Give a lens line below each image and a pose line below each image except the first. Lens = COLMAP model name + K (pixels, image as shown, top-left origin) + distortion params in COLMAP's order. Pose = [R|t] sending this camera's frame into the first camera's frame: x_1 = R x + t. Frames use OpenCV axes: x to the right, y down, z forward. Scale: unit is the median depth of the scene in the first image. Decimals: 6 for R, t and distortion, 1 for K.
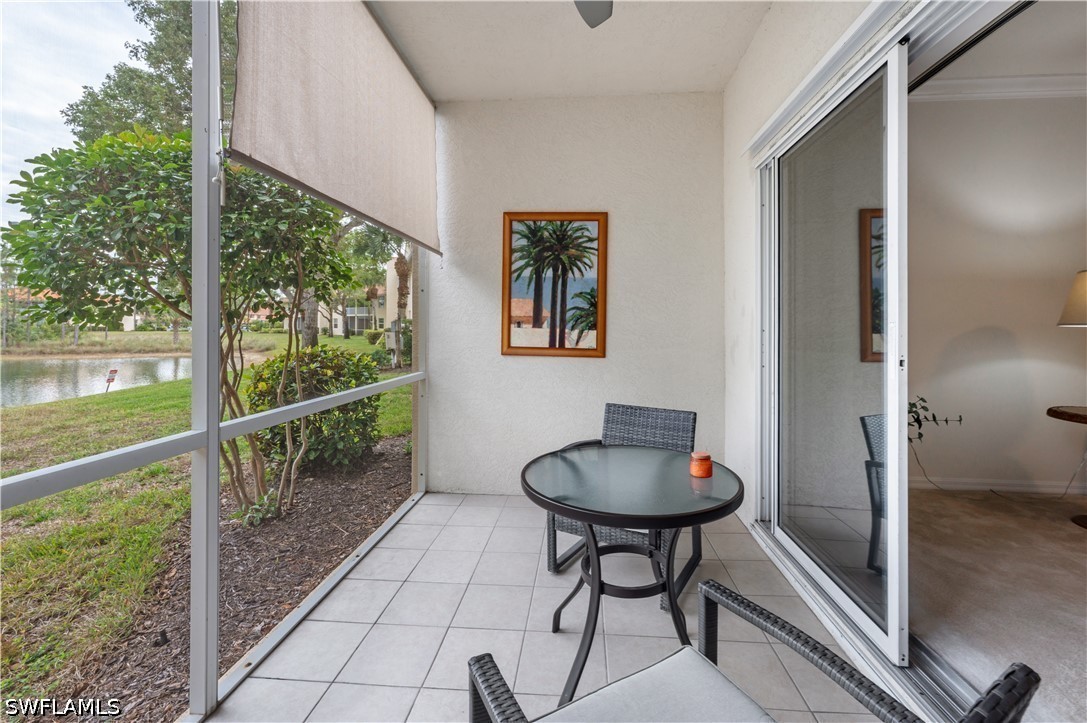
lens RADIAL K [[446.3, 0, 568.8], [0, 446.3, 326.3], [0, 0, 1]] dist [0.001529, 0.000306]
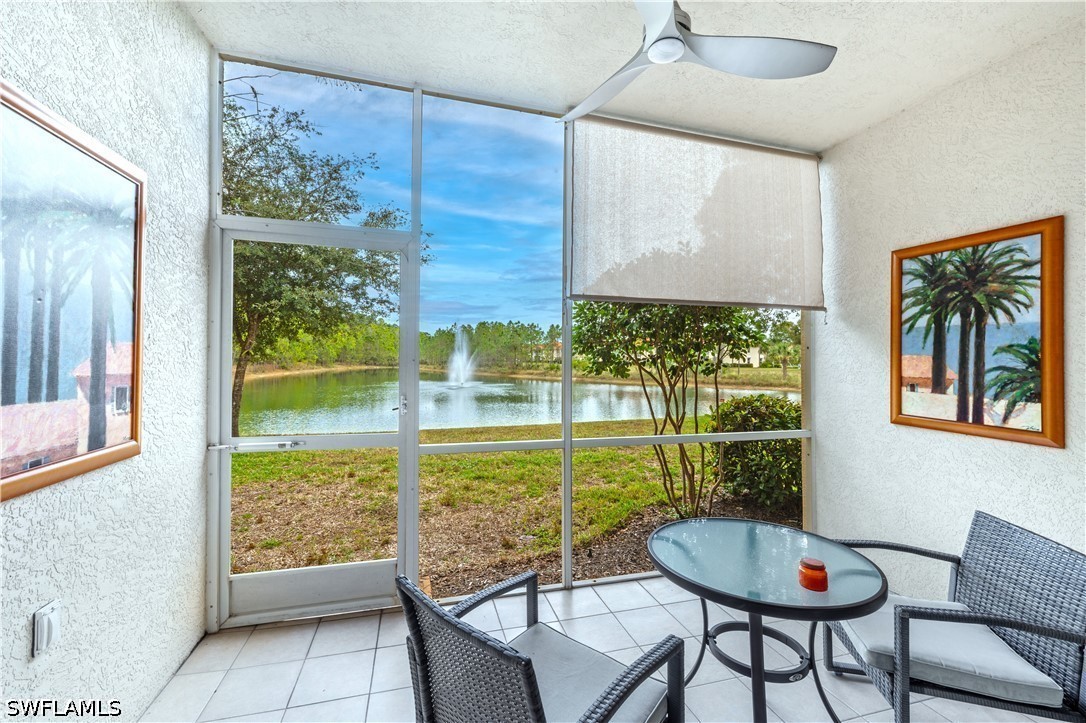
lens RADIAL K [[457.0, 0, 524.0], [0, 457.0, 360.1], [0, 0, 1]] dist [-0.018590, -0.000088]
pose [[0.311163, -0.002684, -0.950353, 0.437921], [-0.005154, 0.999977, -0.004512, -0.046194], [0.950343, 0.006302, 0.311142, 0.091850]]
